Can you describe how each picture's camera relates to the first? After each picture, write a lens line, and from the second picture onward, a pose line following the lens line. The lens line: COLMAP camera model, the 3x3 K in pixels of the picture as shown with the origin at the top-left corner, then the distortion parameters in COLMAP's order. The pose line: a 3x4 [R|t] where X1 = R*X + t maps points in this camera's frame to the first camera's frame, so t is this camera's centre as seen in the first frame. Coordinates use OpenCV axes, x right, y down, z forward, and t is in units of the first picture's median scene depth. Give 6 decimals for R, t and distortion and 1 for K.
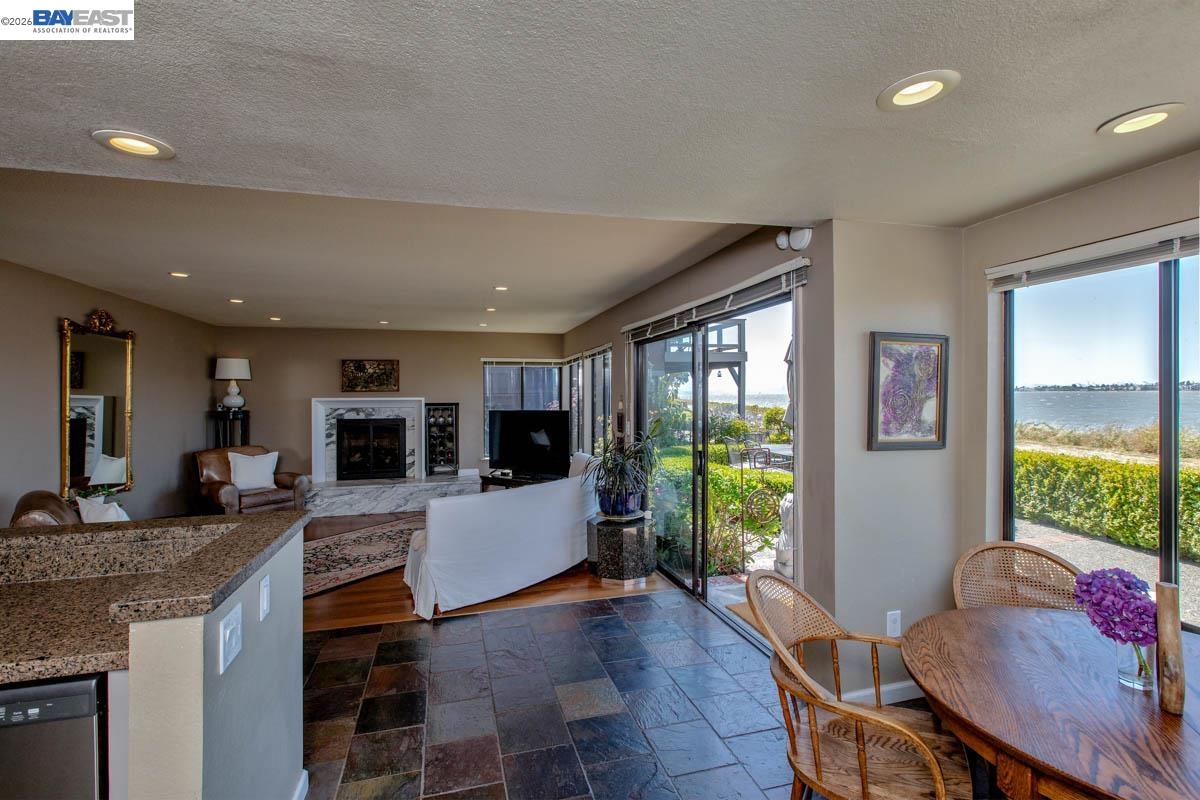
lens RADIAL K [[526.9, 0, 588.9], [0, 526.9, 403.8], [0, 0, 1]] dist [0.000949, -0.000260]
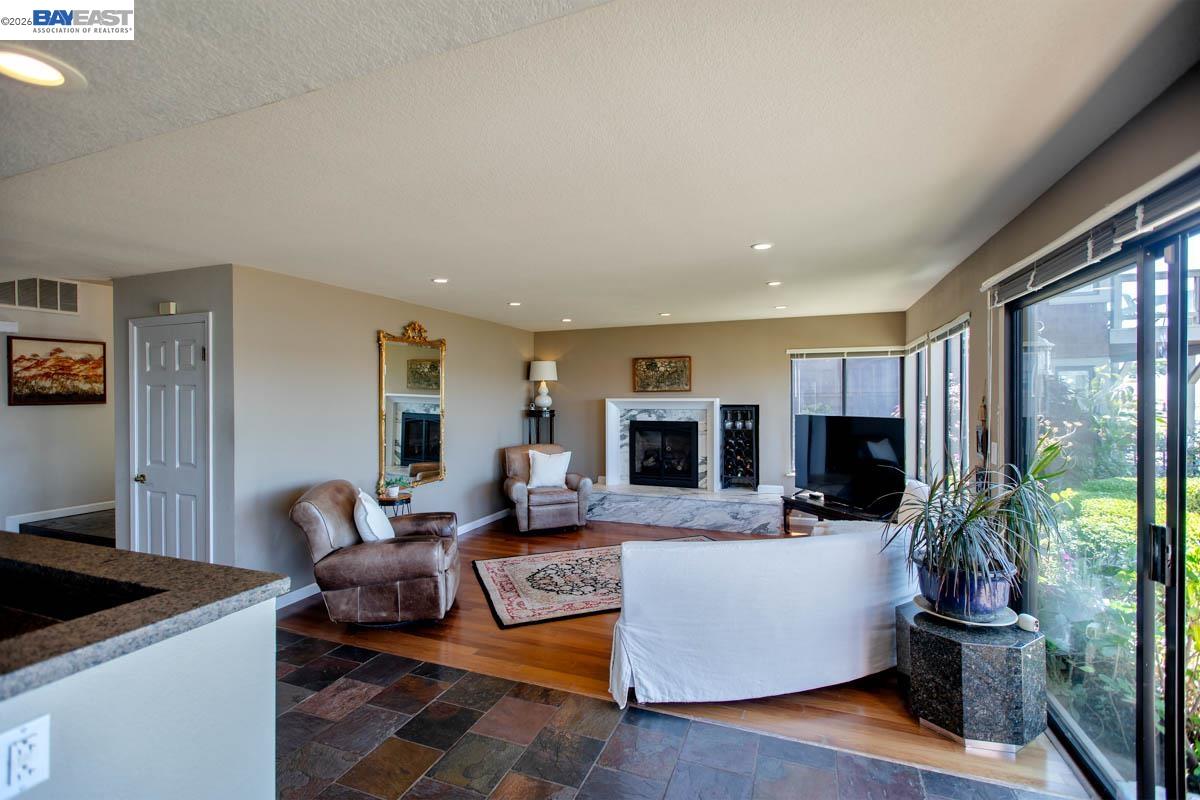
lens RADIAL K [[528.1, 0, 597.6], [0, 528.1, 396.4], [0, 0, 1]] dist [0.001141, -0.000051]
pose [[0.802175, 0.001661, -0.597086, 0.058637], [-0.008295, 0.999931, -0.008361, -0.007348], [0.597031, 0.011660, 0.802133, 0.218395]]
